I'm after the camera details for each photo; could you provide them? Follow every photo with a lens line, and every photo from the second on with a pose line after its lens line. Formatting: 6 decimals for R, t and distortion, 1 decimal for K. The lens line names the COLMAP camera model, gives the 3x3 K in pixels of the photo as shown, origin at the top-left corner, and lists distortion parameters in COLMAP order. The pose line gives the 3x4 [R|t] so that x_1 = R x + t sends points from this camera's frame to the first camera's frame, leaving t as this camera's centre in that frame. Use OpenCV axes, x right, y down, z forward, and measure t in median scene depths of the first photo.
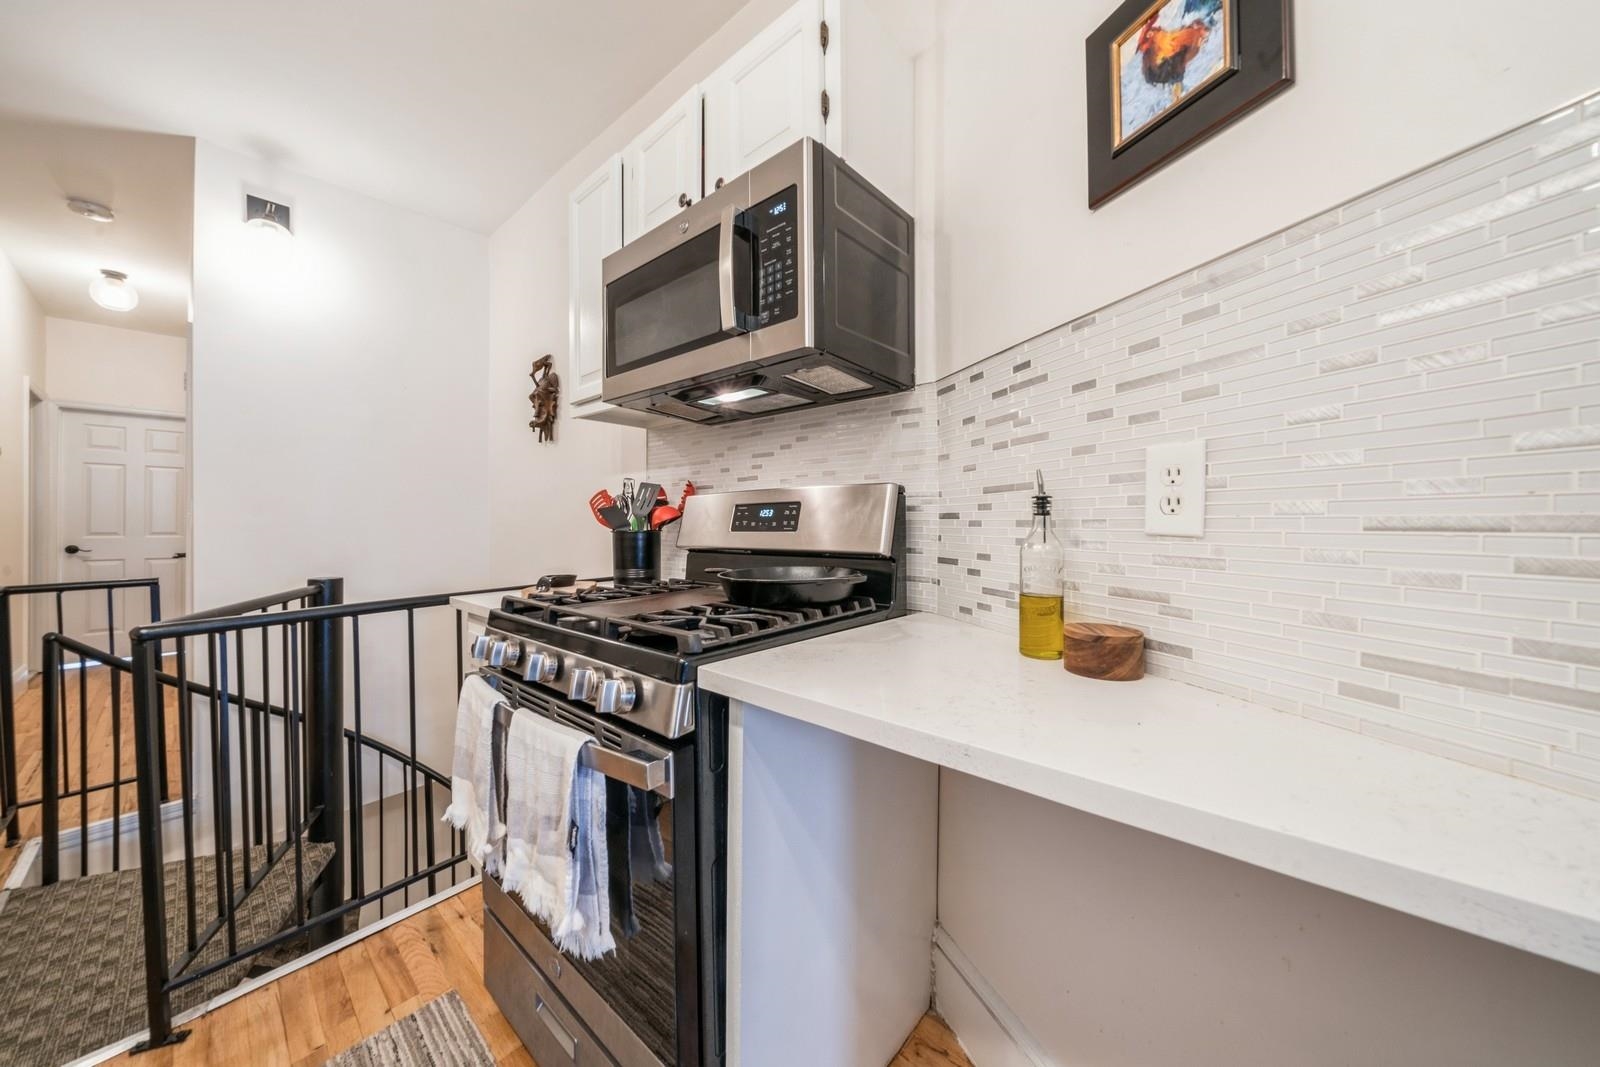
lens RADIAL K [[548.0, 0, 803.1], [0, 548.0, 519.9], [0, 0, 1]] dist [-0.008684, 0.000419]
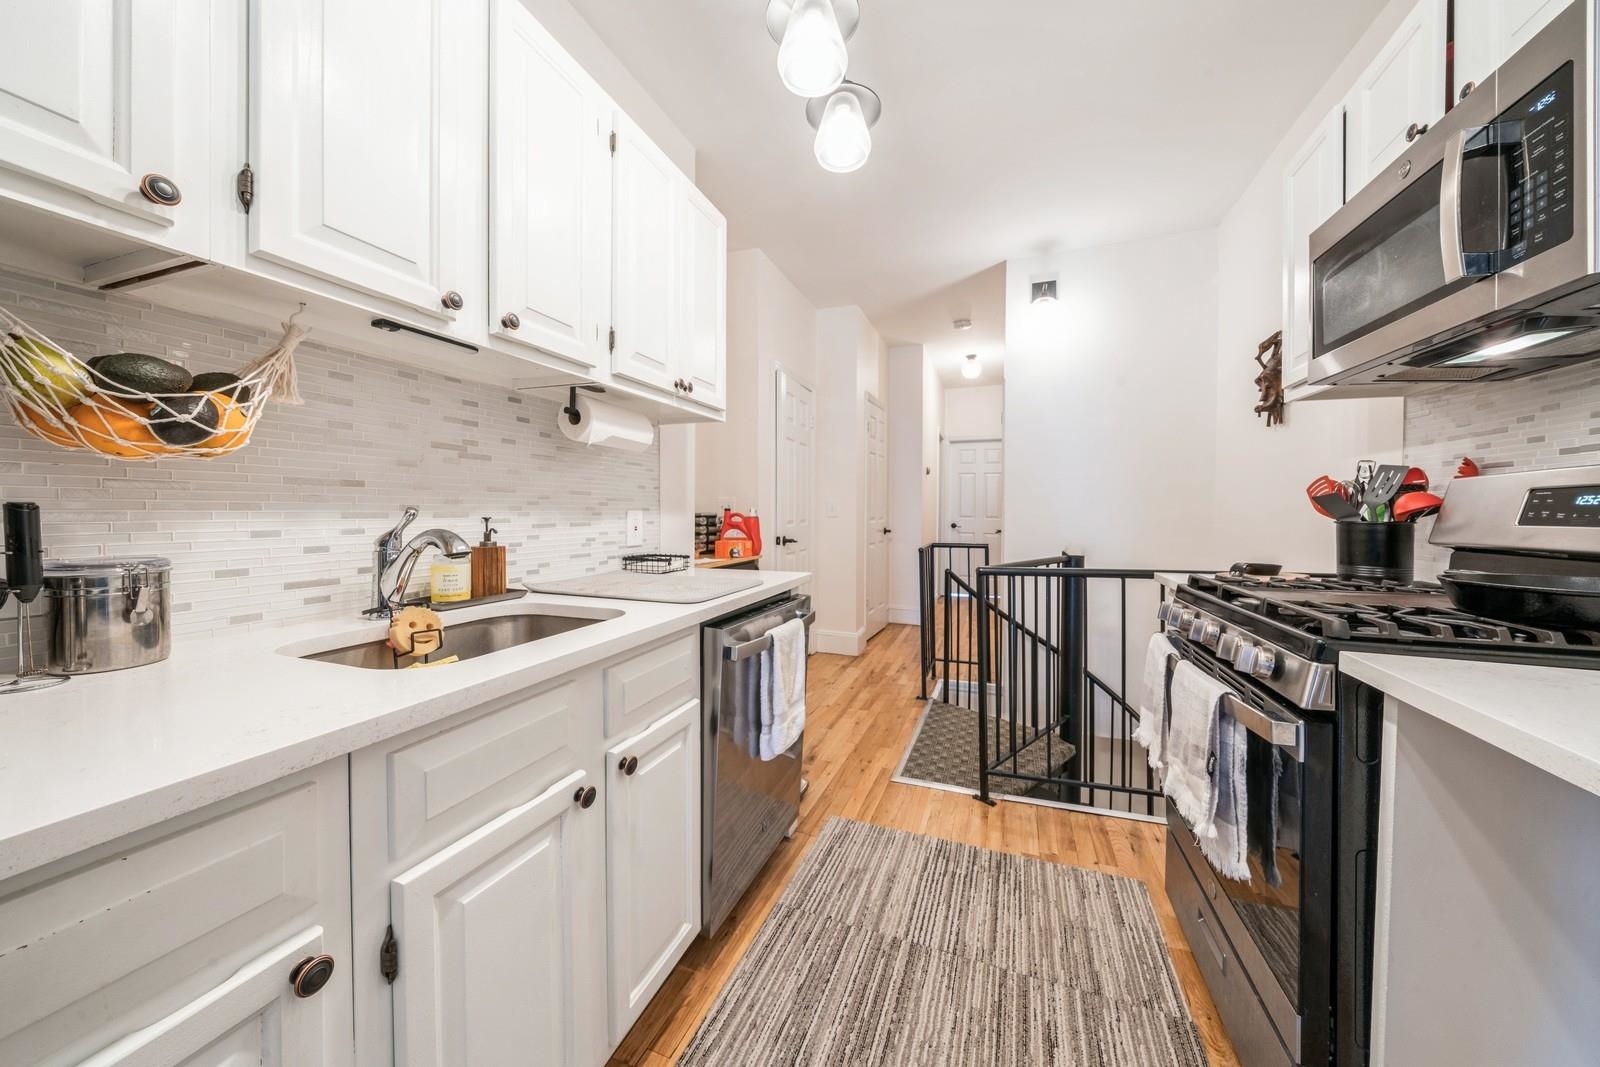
lens RADIAL K [[548.0, 0, 803.1], [0, 548.0, 519.9], [0, 0, 1]] dist [-0.008684, 0.000419]
pose [[0.361165, 0.021376, -0.932257, 0.212309], [-0.001801, 0.999751, 0.022226, -0.000725], [0.932500, -0.006348, 0.361114, -0.171622]]
